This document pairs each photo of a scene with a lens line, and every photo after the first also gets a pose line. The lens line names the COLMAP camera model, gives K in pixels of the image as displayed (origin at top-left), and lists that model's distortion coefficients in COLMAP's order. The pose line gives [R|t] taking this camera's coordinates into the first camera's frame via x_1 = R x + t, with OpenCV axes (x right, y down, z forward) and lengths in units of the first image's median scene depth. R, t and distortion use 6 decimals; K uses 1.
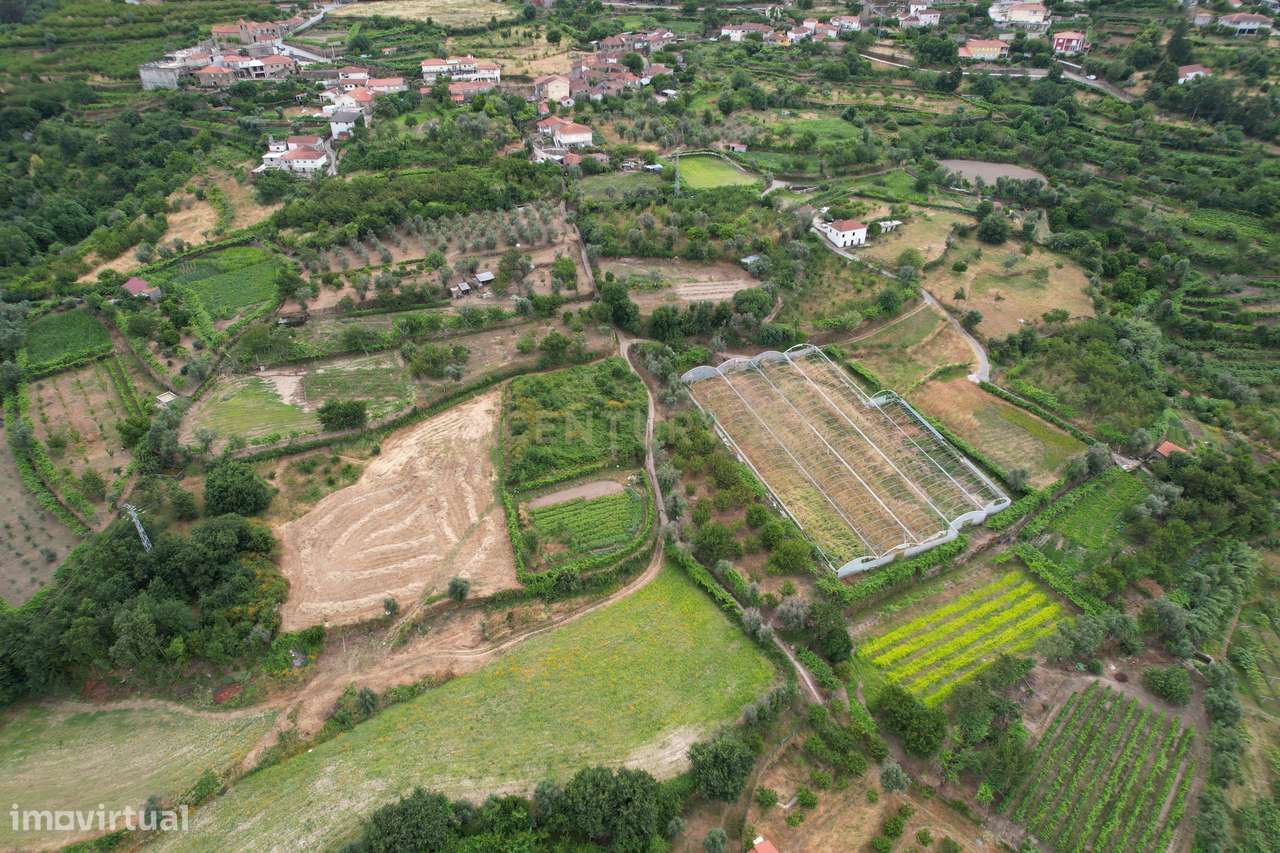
lens RADIAL K [[819.3, 0, 642.1], [0, 819.3, 426.9], [0, 0, 1]] dist [-0.080657, 0.078067]
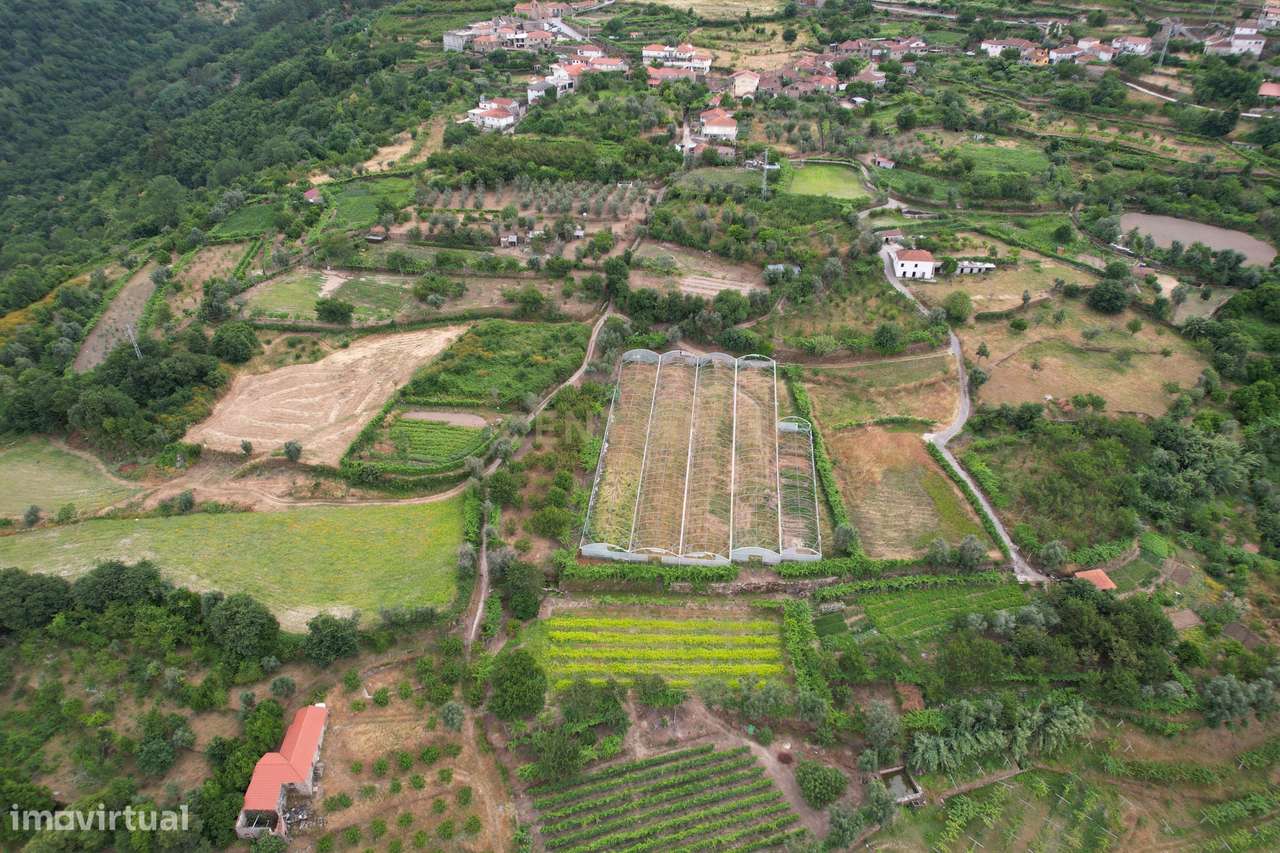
lens RADIAL K [[819.3, 0, 641.4], [0, 819.3, 429.4], [0, 0, 1]] dist [-0.080657, 0.078067]
pose [[0.869885, 0.273684, -0.410362, 0.480833], [-0.272232, 0.960149, 0.063279, -0.037922], [0.411327, 0.056668, 0.909724, 0.054408]]
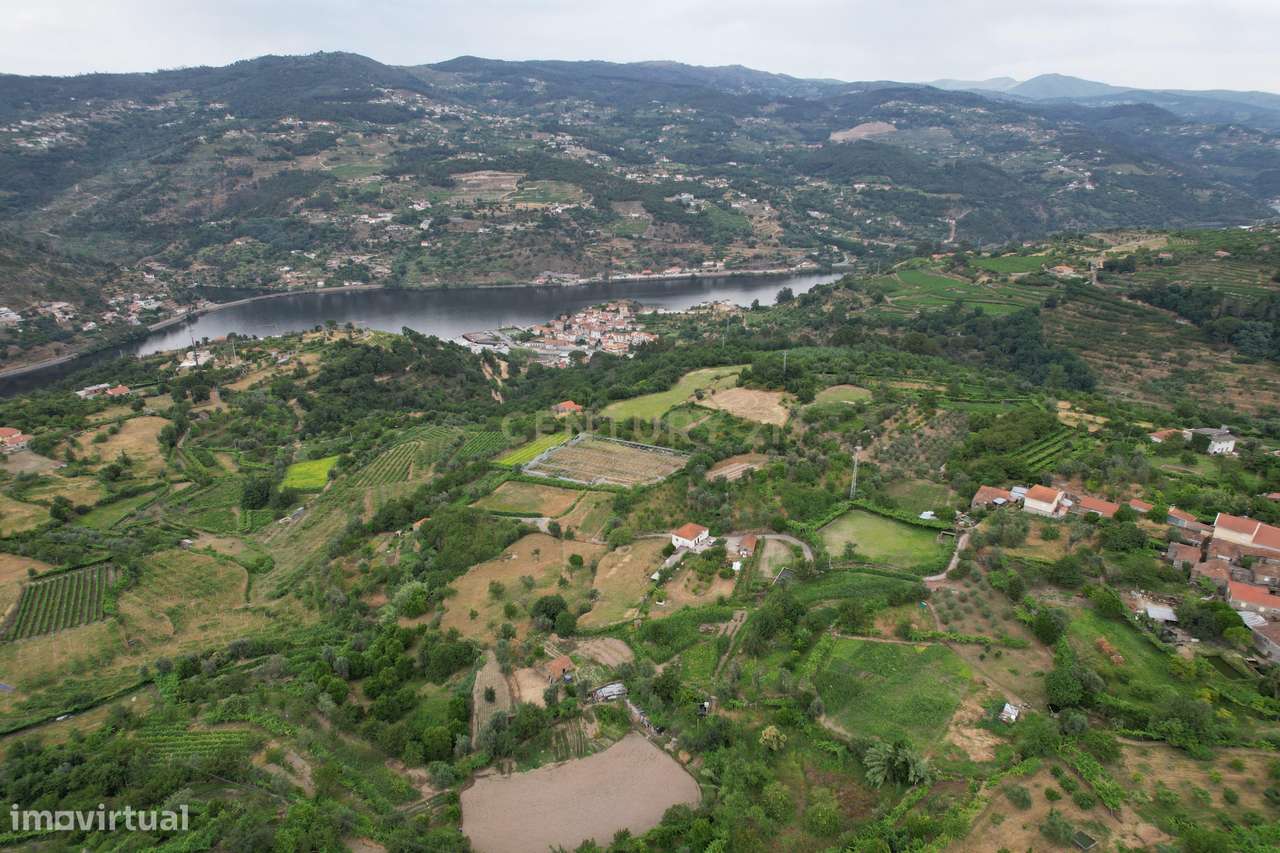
lens RADIAL K [[819.3, 0, 640.5], [0, 819.3, 425.2], [0, 0, 1]] dist [-0.080657, 0.078067]
pose [[-0.876522, 0.171057, -0.449942, 0.847427], [-0.263136, 0.612435, 0.745441, -1.218718], [0.403074, 0.771792, -0.491802, 1.583027]]
